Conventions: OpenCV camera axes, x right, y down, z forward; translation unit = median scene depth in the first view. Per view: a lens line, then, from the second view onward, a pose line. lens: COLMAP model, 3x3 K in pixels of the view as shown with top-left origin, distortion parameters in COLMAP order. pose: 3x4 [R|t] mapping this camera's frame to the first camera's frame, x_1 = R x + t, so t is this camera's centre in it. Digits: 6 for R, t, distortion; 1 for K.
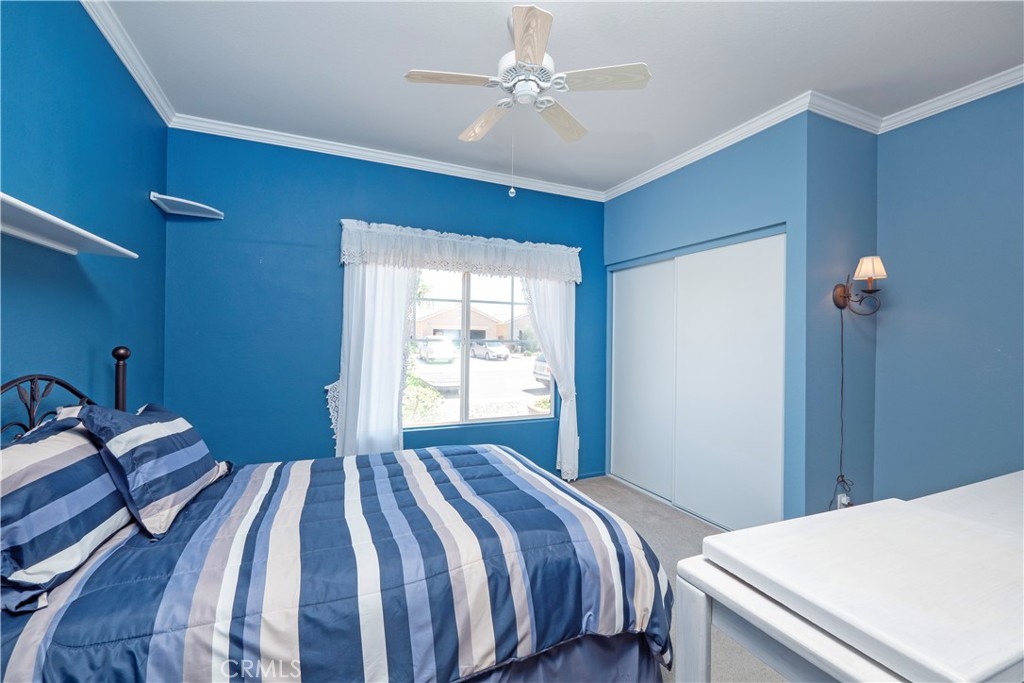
lens RADIAL K [[438.4, 0, 512.0], [0, 438.4, 341.5], [0, 0, 1]] dist [-0.000221, -0.000020]
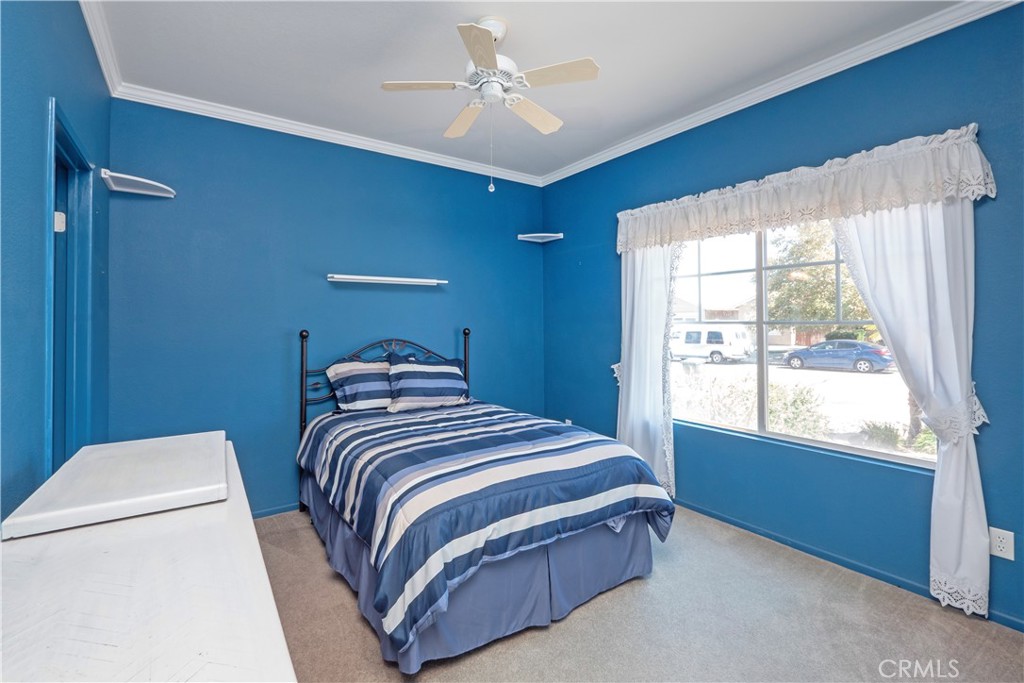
lens RADIAL K [[447.5, 0, 512.3], [0, 447.5, 319.7], [0, 0, 1]] dist [0.000682, 0.000123]
pose [[0.193932, -0.015141, -0.980898, 0.641183], [0.009321, 0.999864, -0.013591, -0.002537], [0.980971, -0.006508, 0.194047, 0.518070]]
